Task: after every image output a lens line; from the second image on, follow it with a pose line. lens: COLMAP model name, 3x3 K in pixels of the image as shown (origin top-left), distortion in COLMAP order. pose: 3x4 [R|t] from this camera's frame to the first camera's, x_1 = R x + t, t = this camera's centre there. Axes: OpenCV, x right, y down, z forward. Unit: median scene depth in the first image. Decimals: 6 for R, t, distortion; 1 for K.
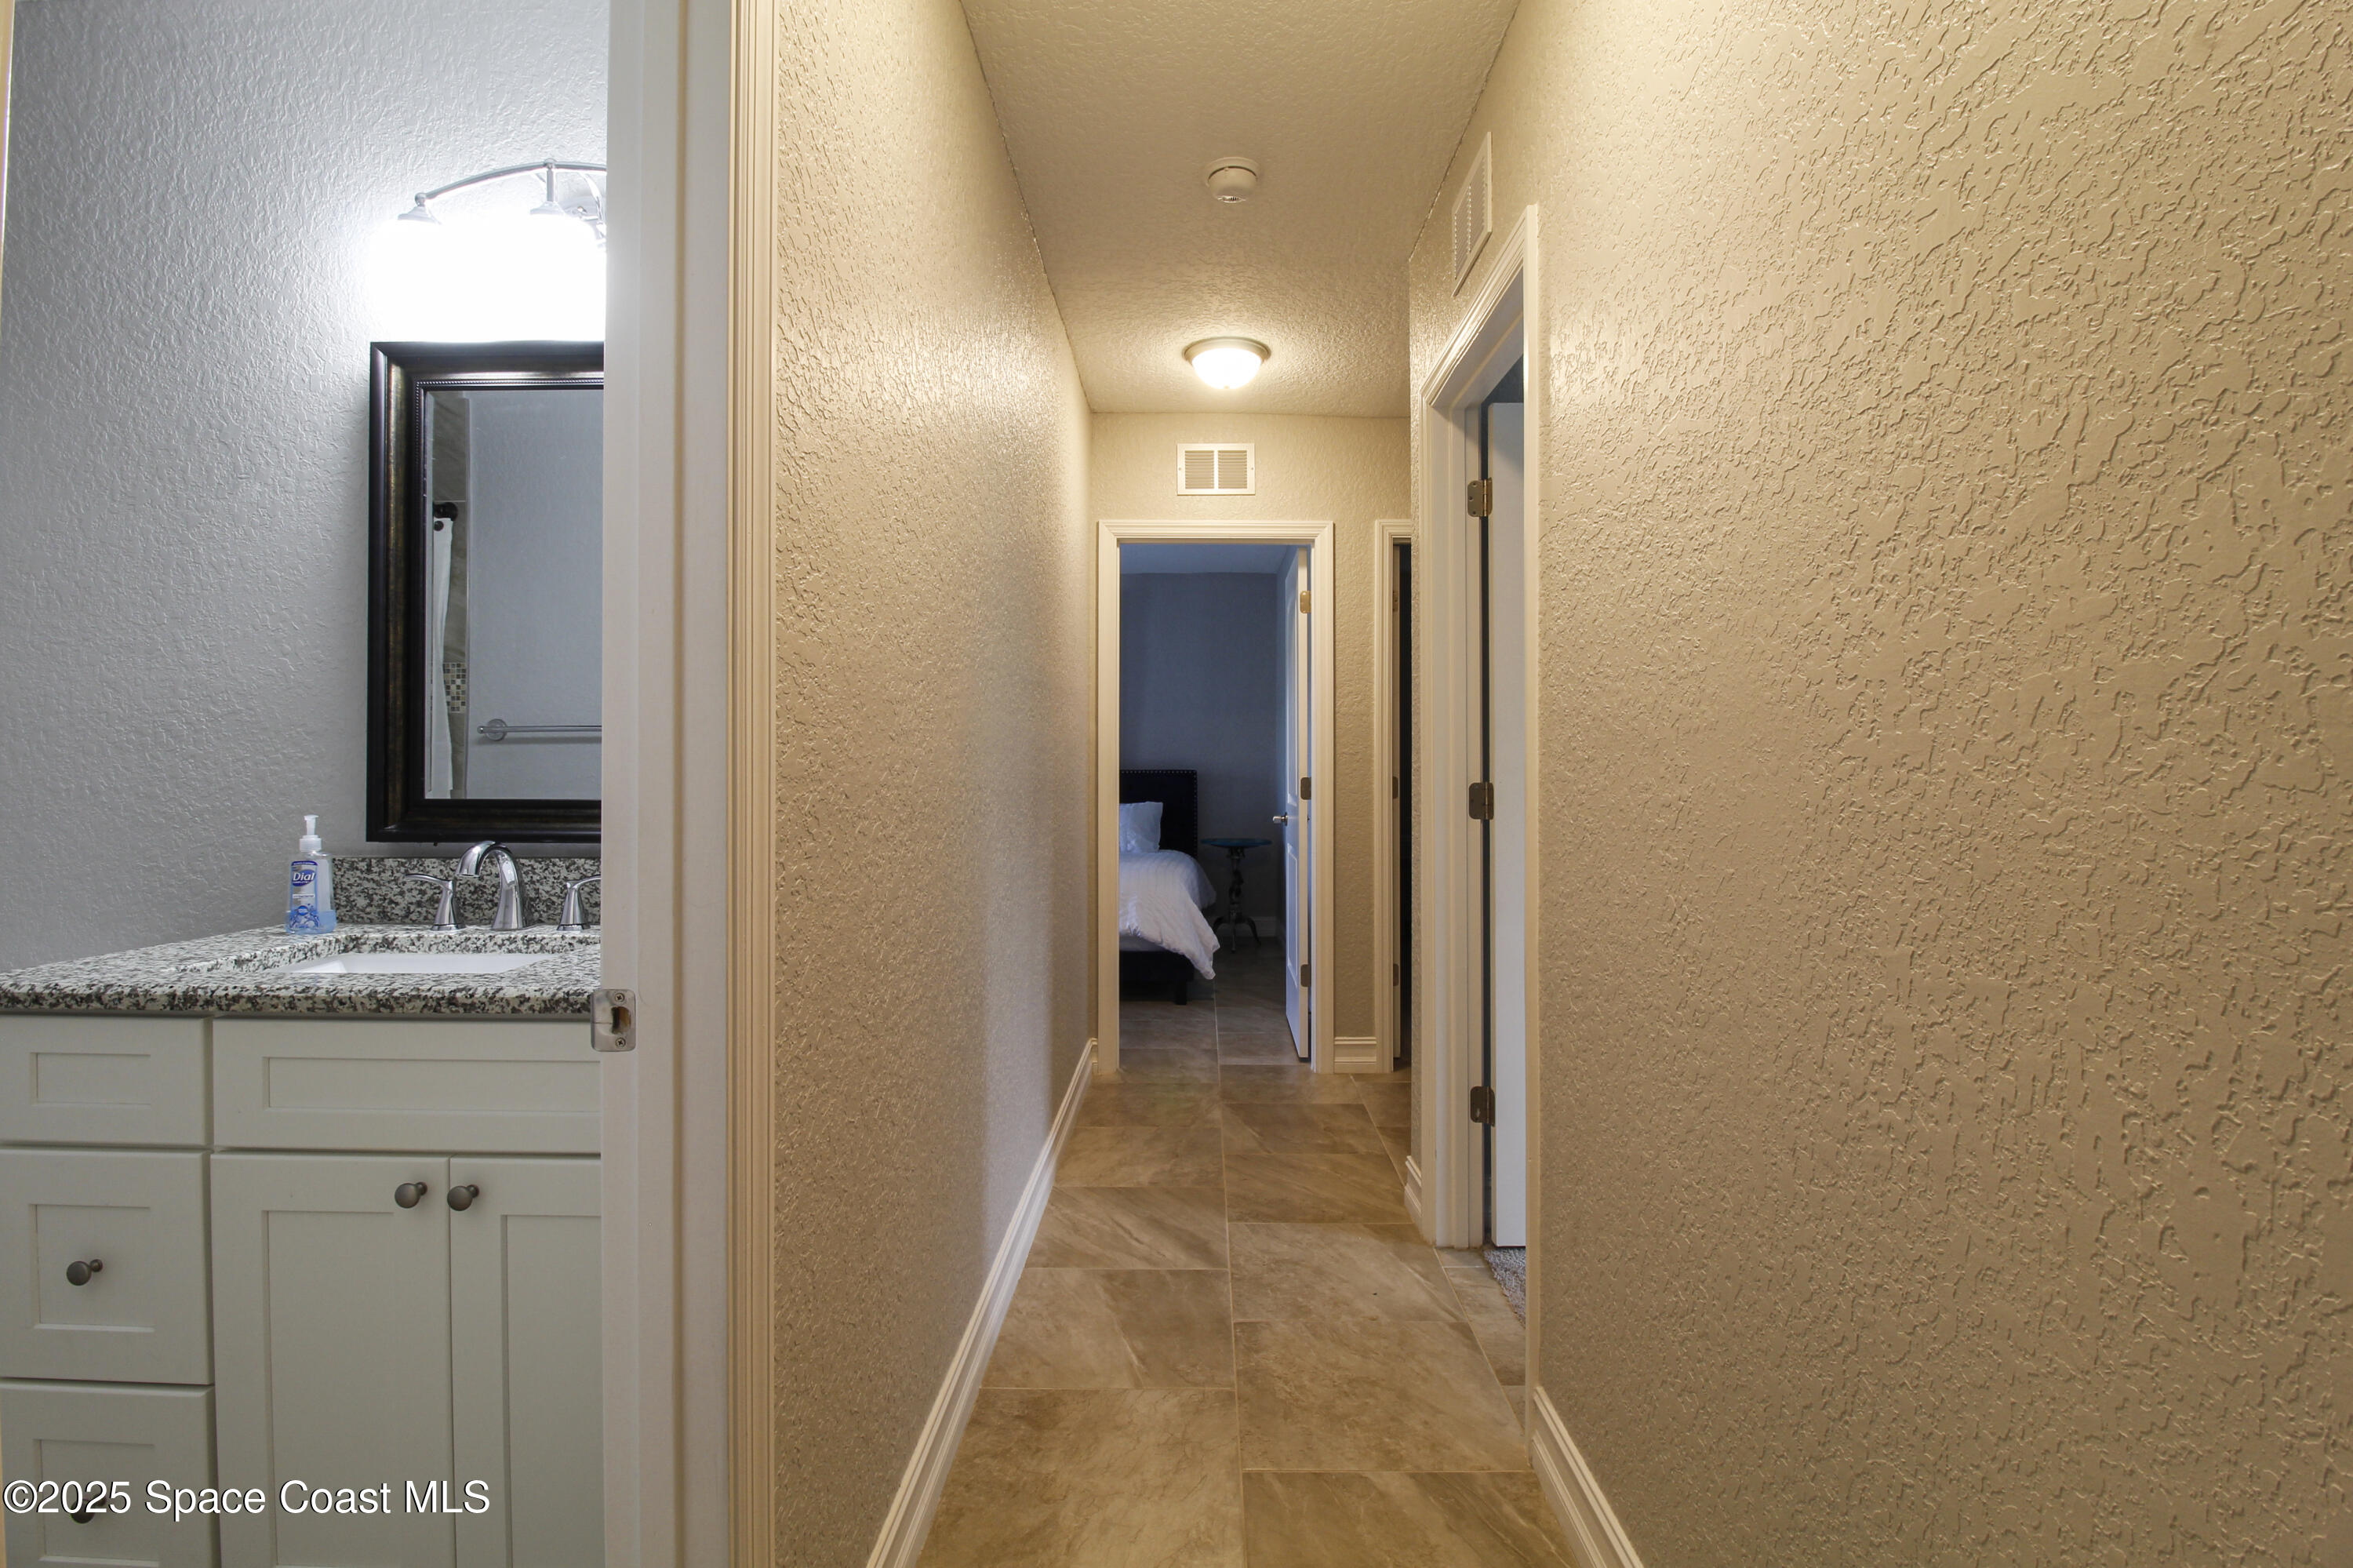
lens RADIAL K [[1094.1, 0, 1184.1], [0, 1094.1, 758.3], [0, 0, 1]] dist [-0.006439, -0.000862]
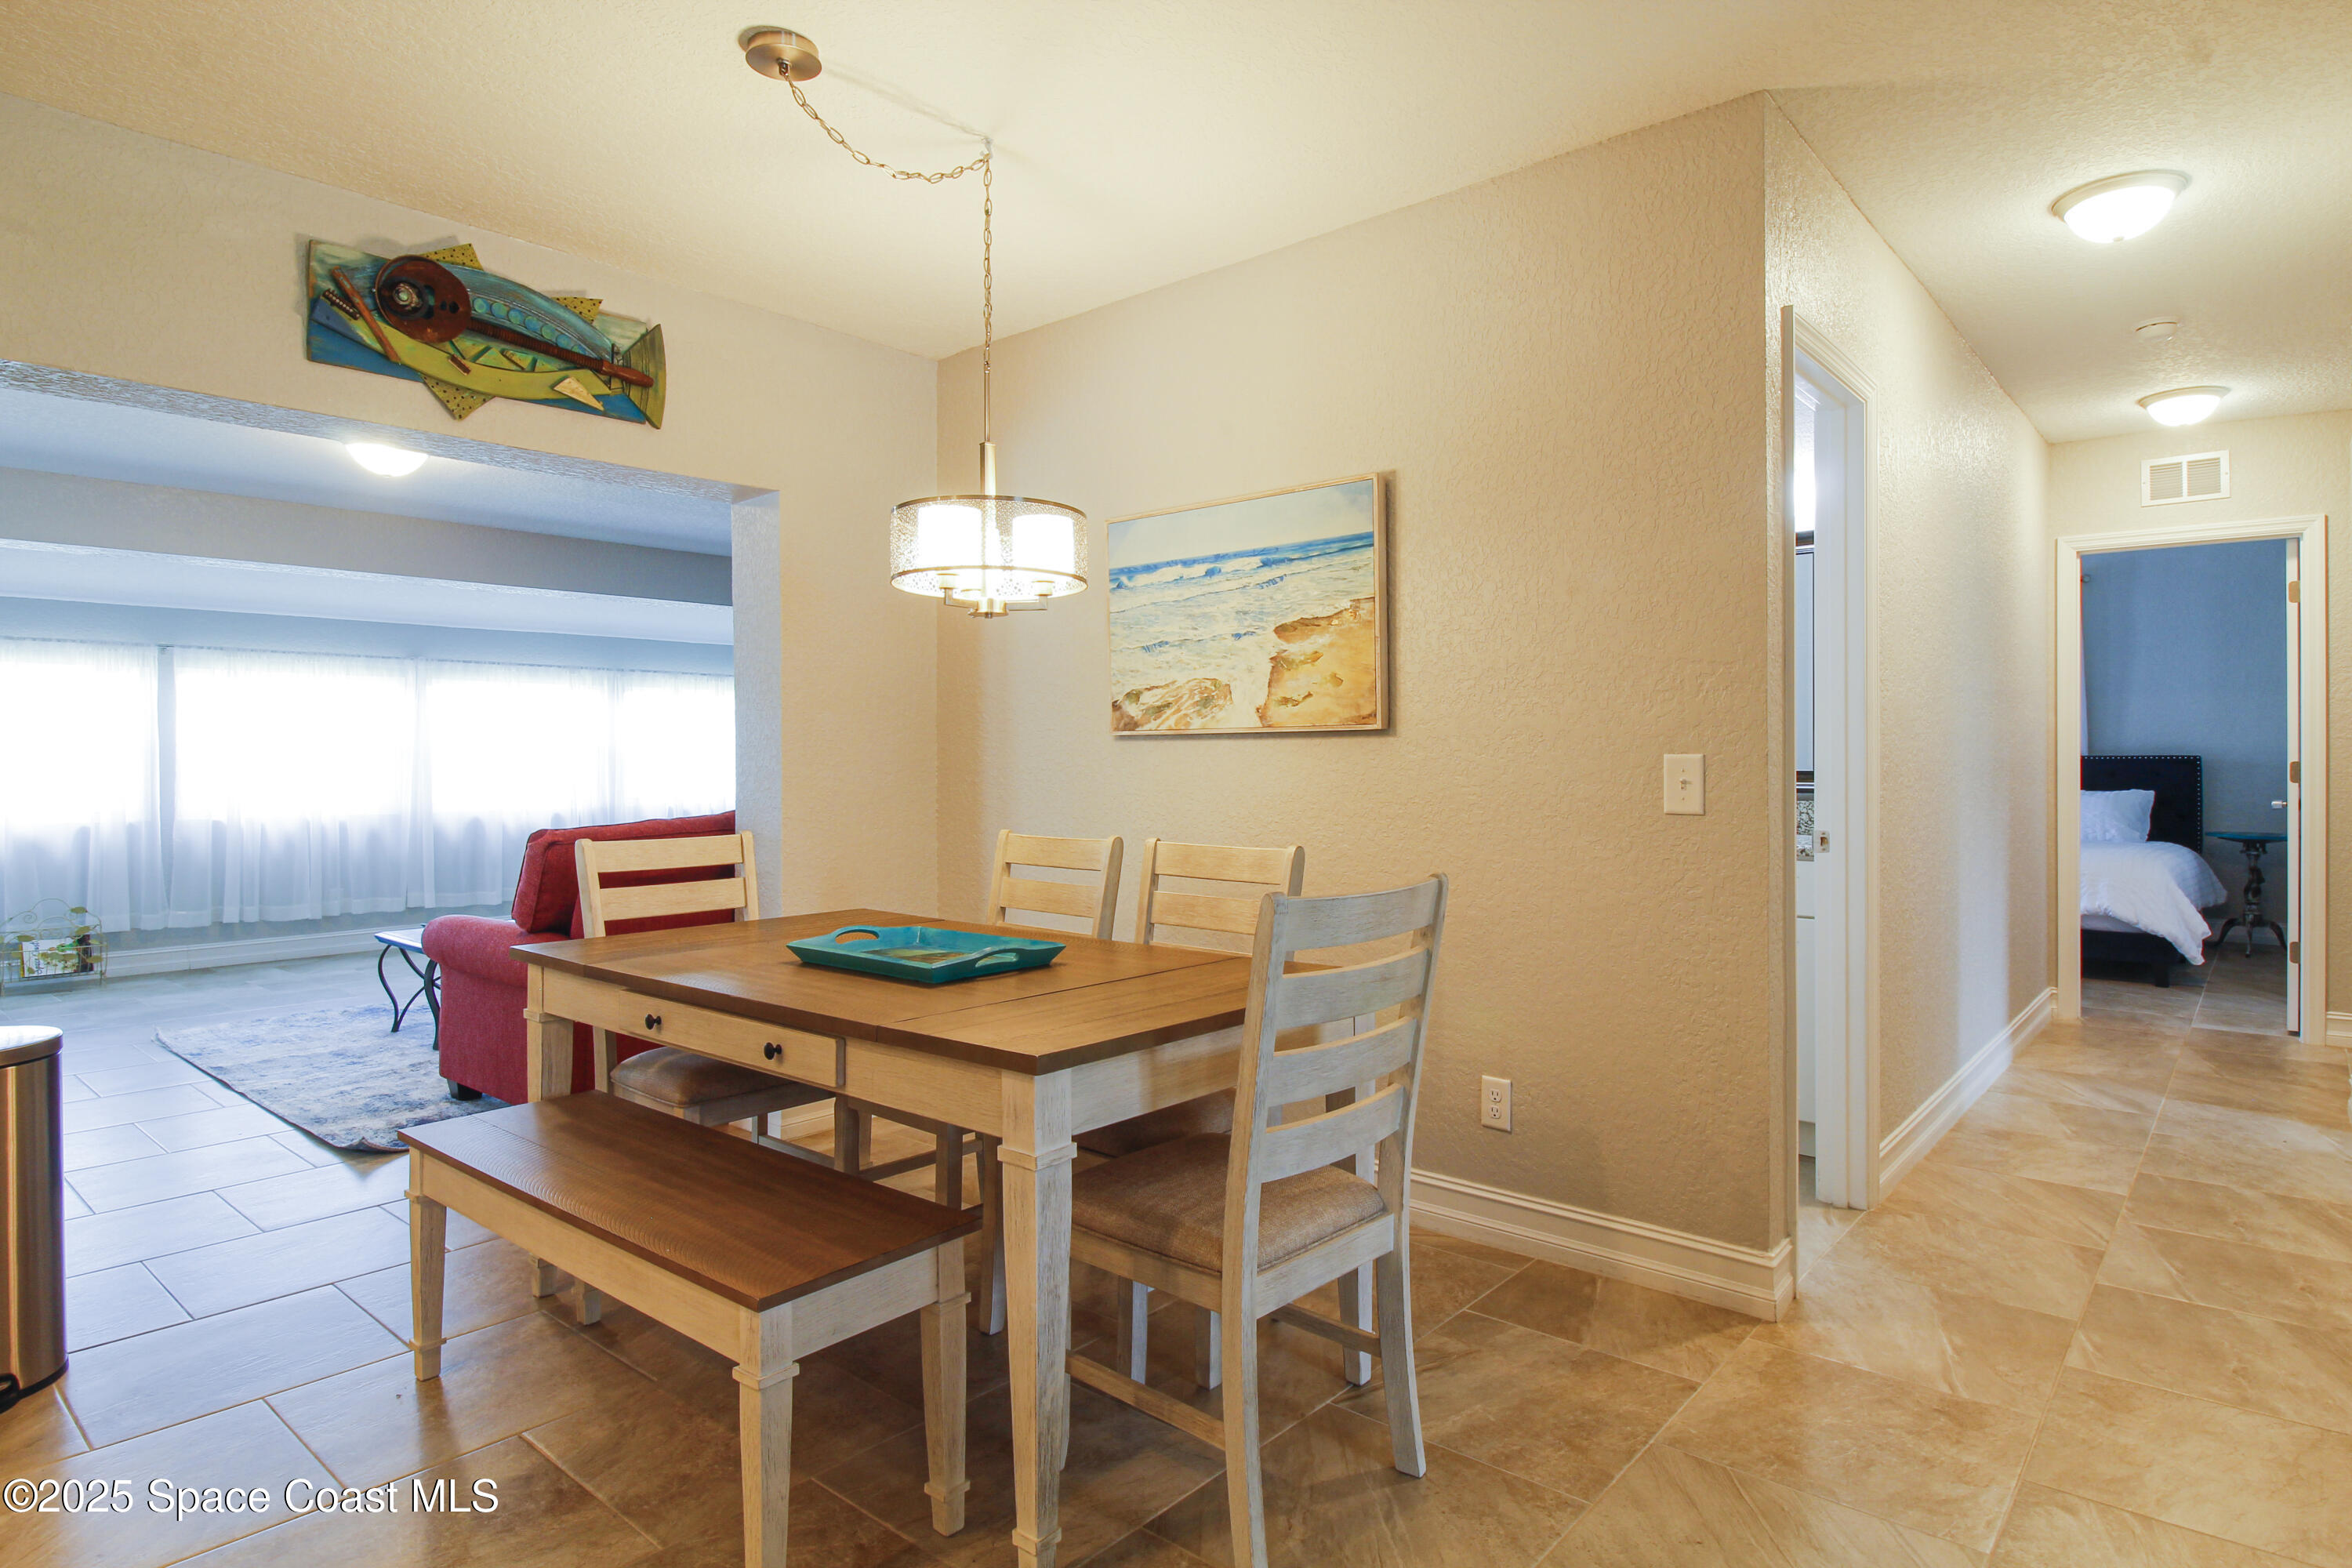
lens RADIAL K [[1292.4, 0, 1196.2], [0, 1292.4, 755.3], [0, 0, 1]] dist [-0.004052, -0.003612]
pose [[0.771570, -0.002280, -0.636141, 0.083562], [0.008104, 0.999948, 0.006245, -0.004952], [0.636093, -0.009973, 0.771548, -0.610685]]
